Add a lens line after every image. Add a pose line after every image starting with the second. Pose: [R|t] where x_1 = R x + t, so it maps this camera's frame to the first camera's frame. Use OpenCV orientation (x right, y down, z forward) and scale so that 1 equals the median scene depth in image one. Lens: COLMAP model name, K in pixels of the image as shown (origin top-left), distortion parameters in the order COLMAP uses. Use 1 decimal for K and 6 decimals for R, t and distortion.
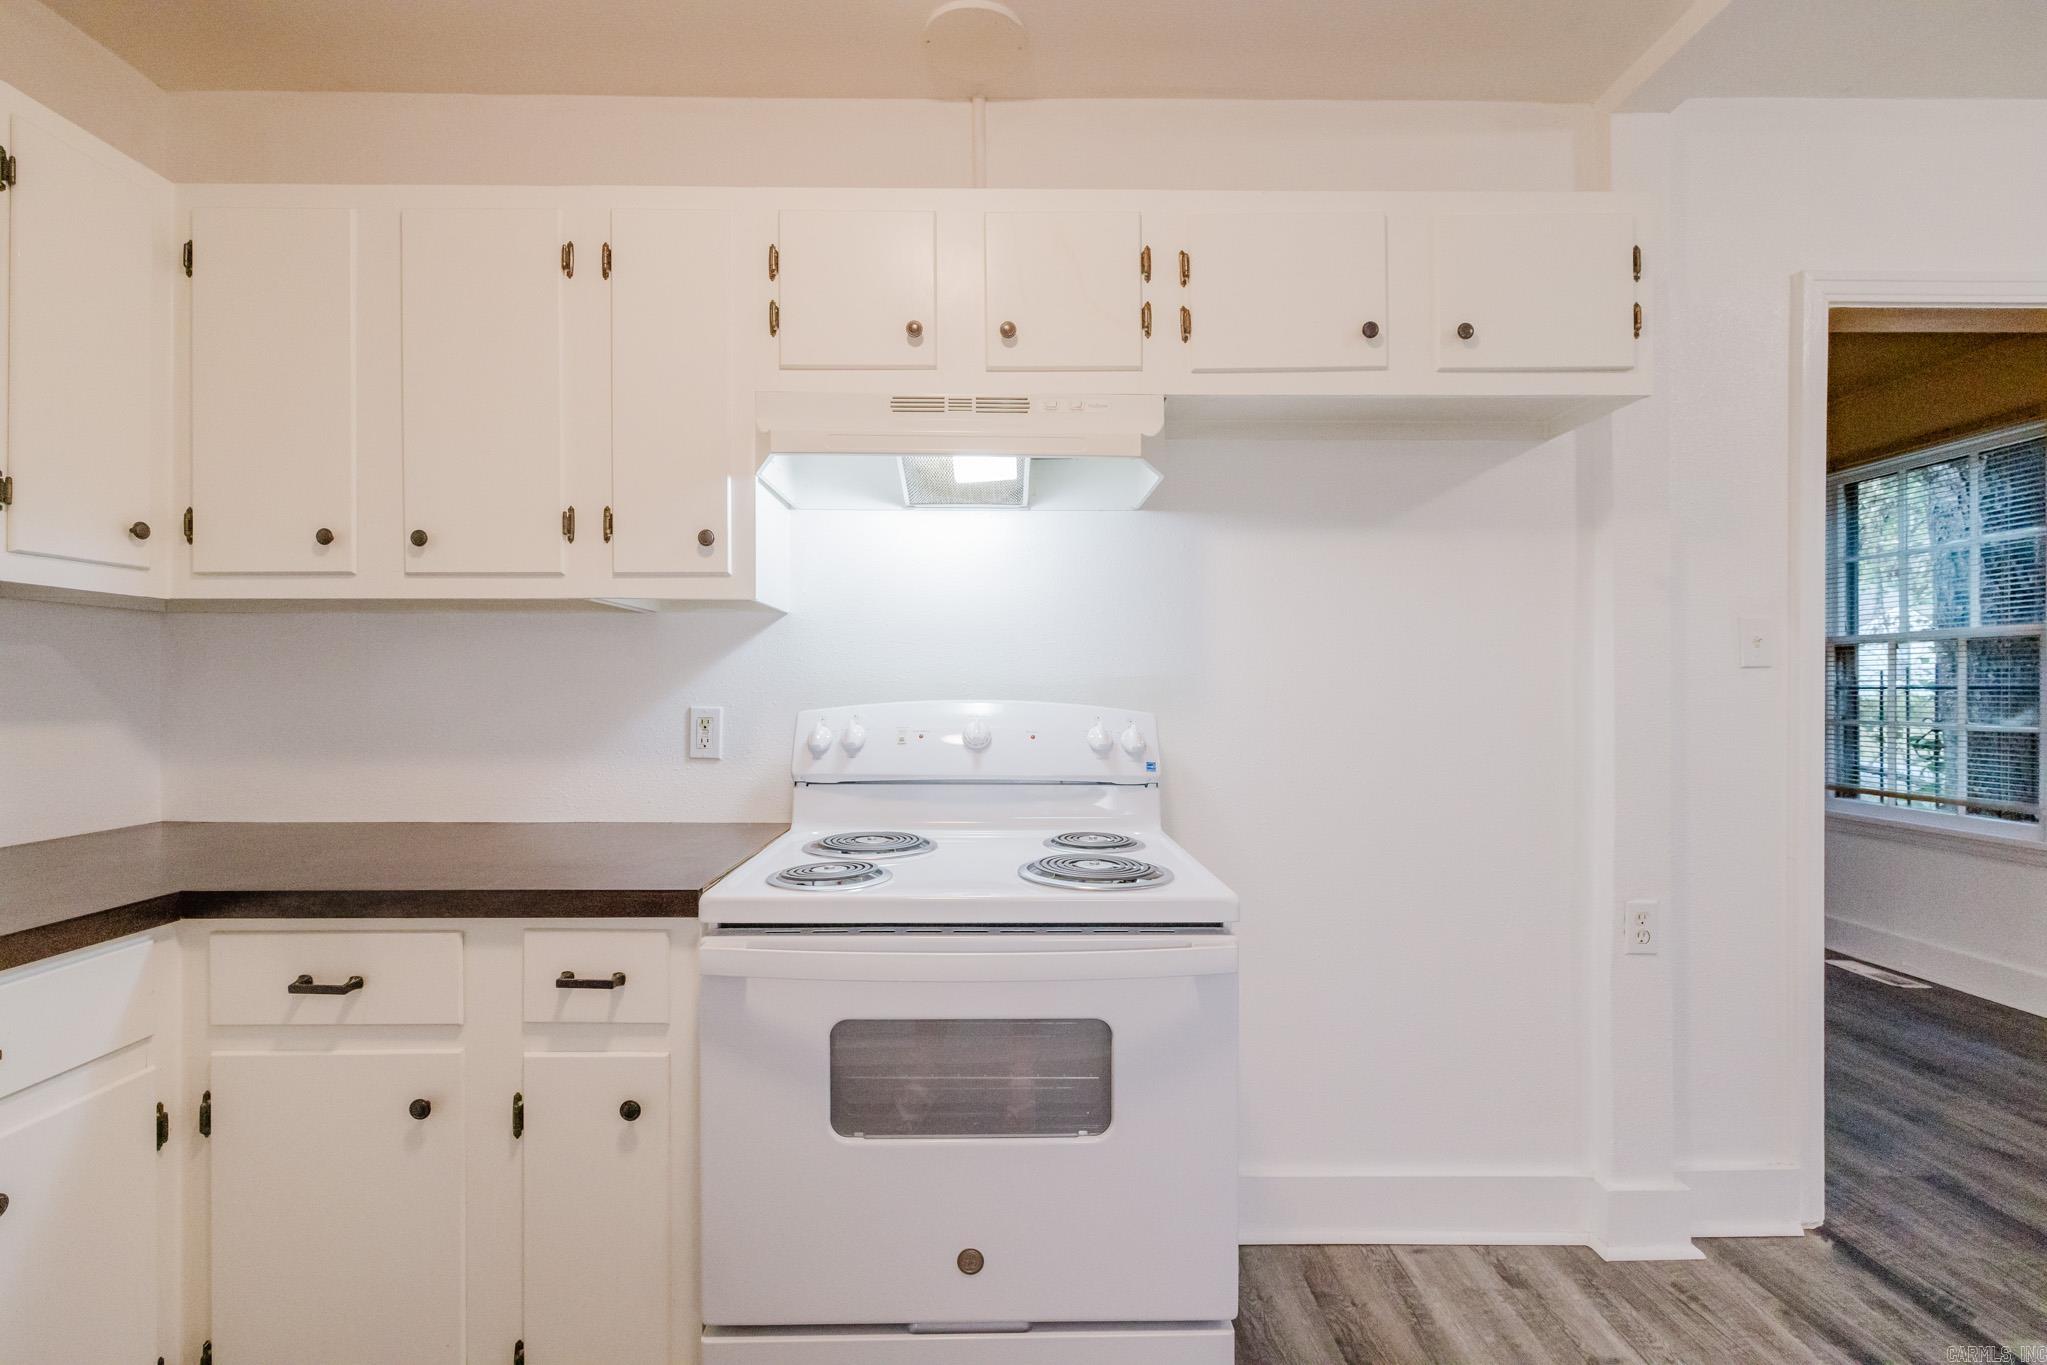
lens RADIAL K [[878.3, 0, 1014.5], [0, 878.3, 673.3], [0, 0, 1]] dist [-0.003445, 0.001438]
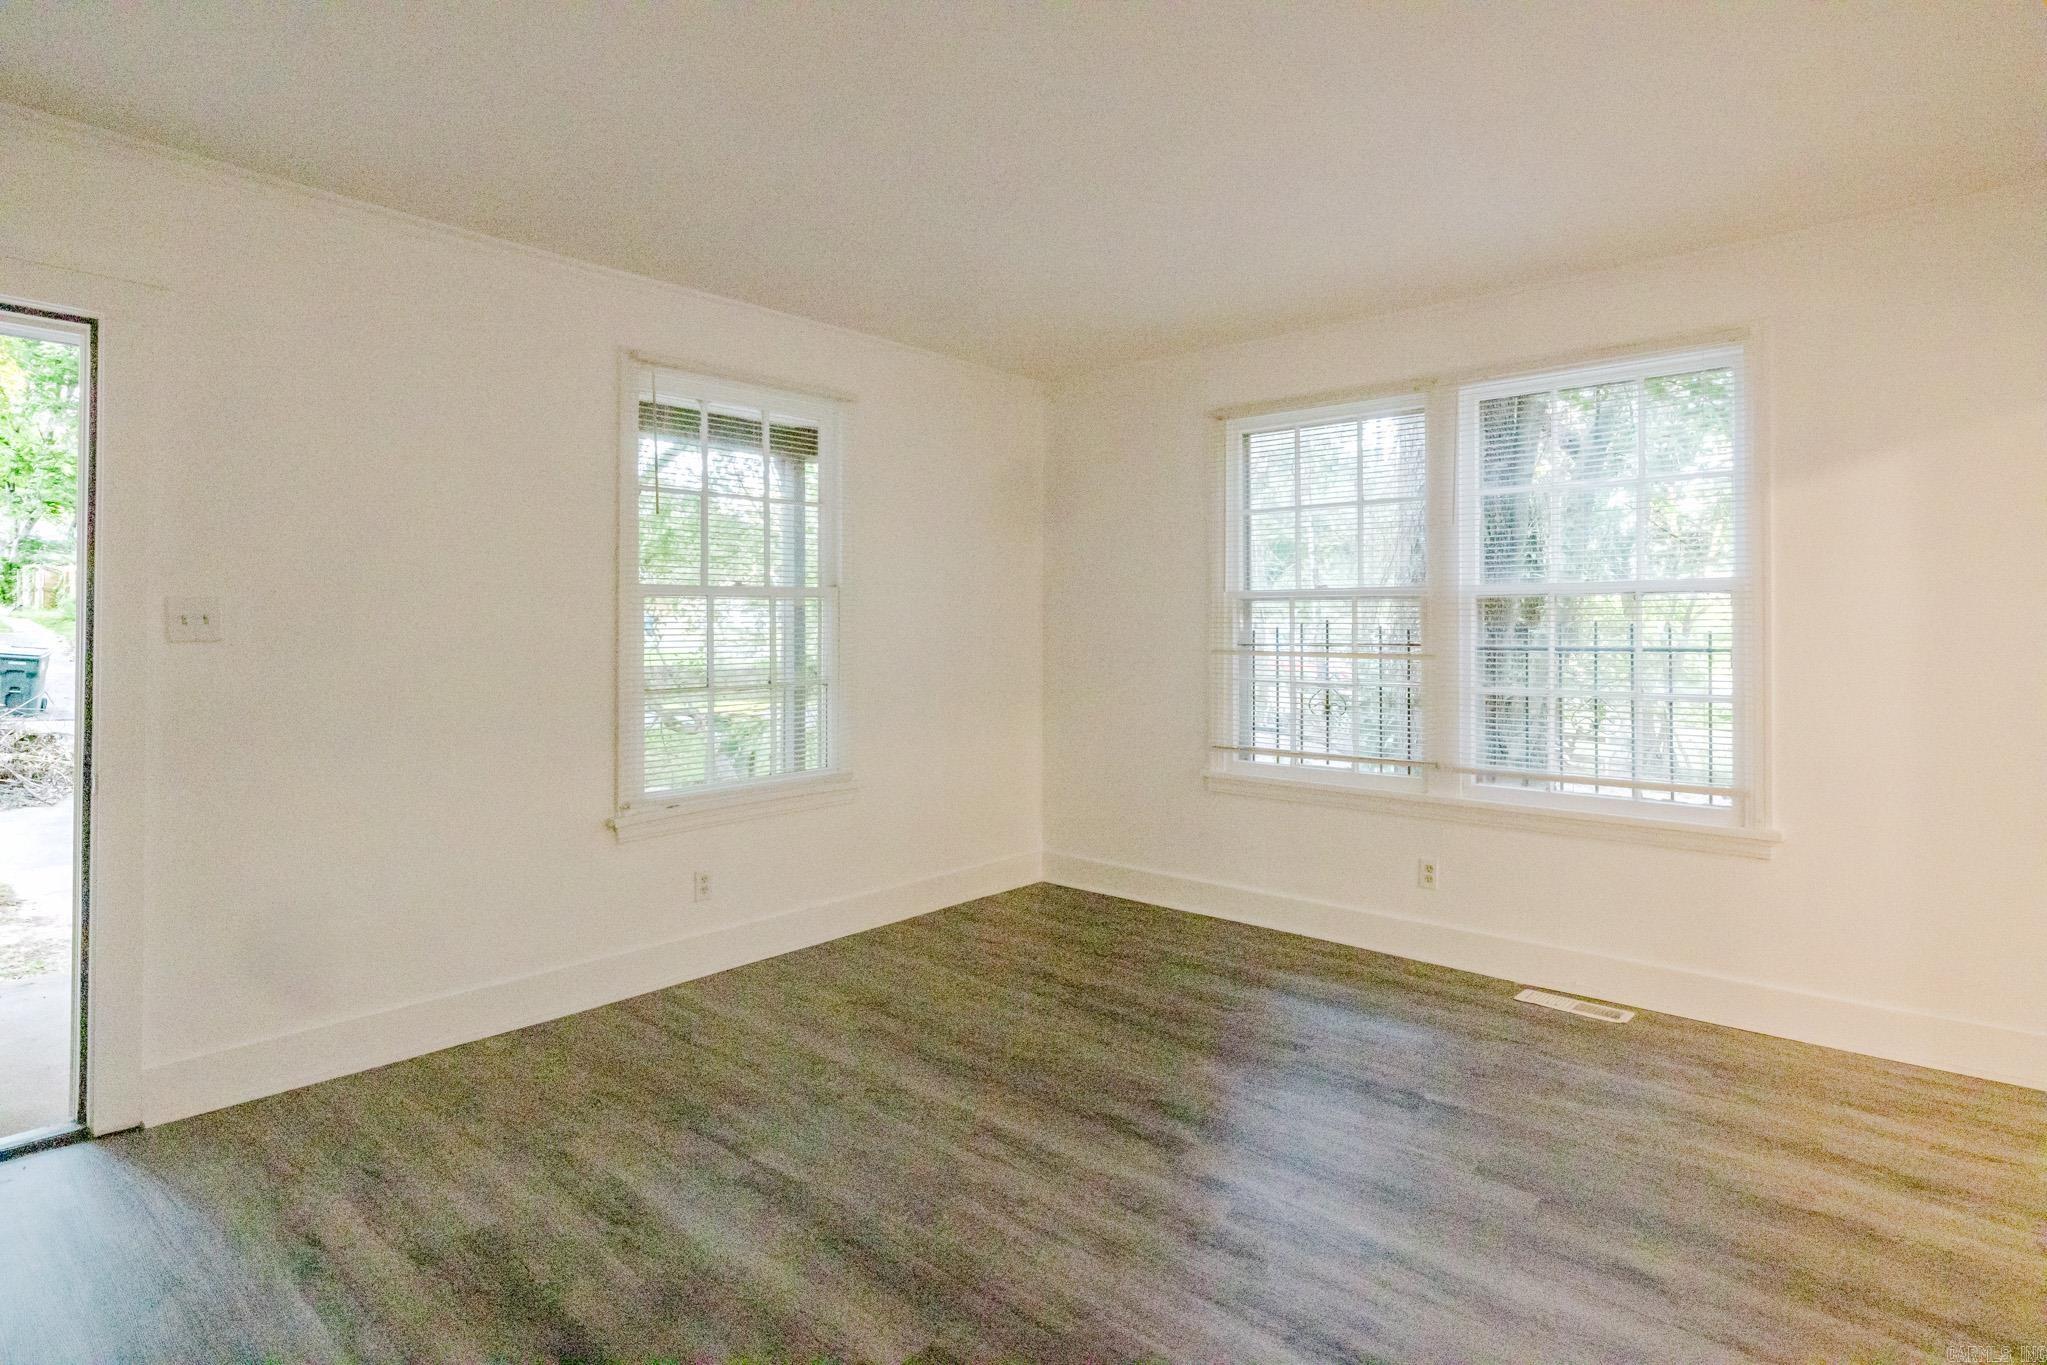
lens RADIAL K [[1036.2, 0, 985.3], [0, 1036.2, 615.6], [0, 0, 1]] dist [-0.001277, -0.000782]
pose [[0.708912, 0.013047, 0.705176, -0.167945], [-0.010335, 0.999914, -0.008110, -0.004813], [-0.705221, -0.001539, 0.708986, 1.518345]]
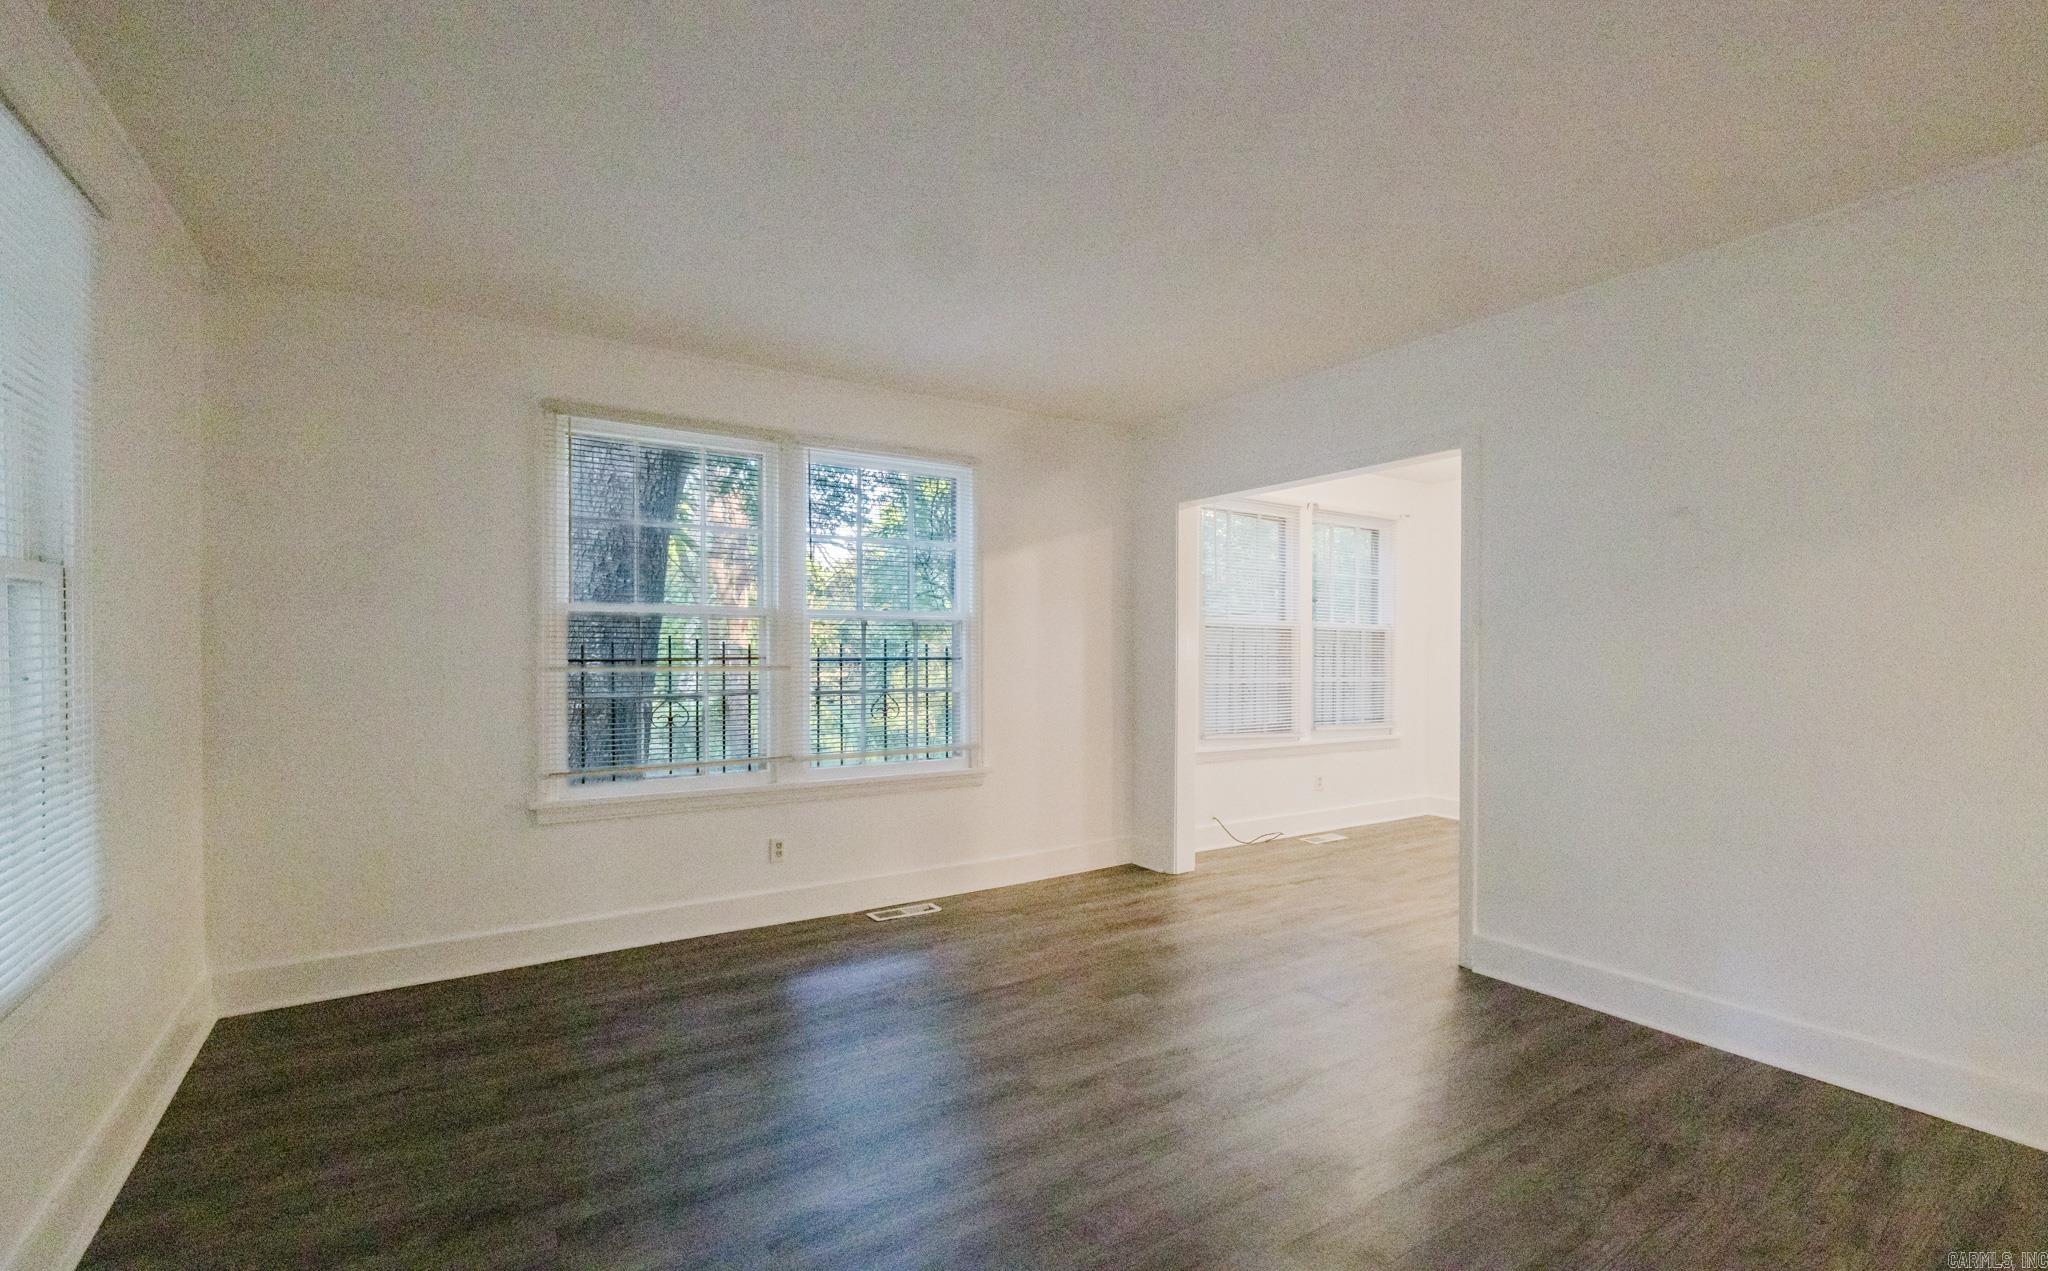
lens RADIAL K [[902.3, 0, 1033.7], [0, 902.3, 642.7], [0, 0, 1]] dist [0.012939, 0.000077]
pose [[-0.510892, 0.001879, 0.859643, -0.245103], [-0.013301, 0.999861, -0.010090, 0.007560], [-0.859542, -0.016589, -0.510796, 3.174114]]
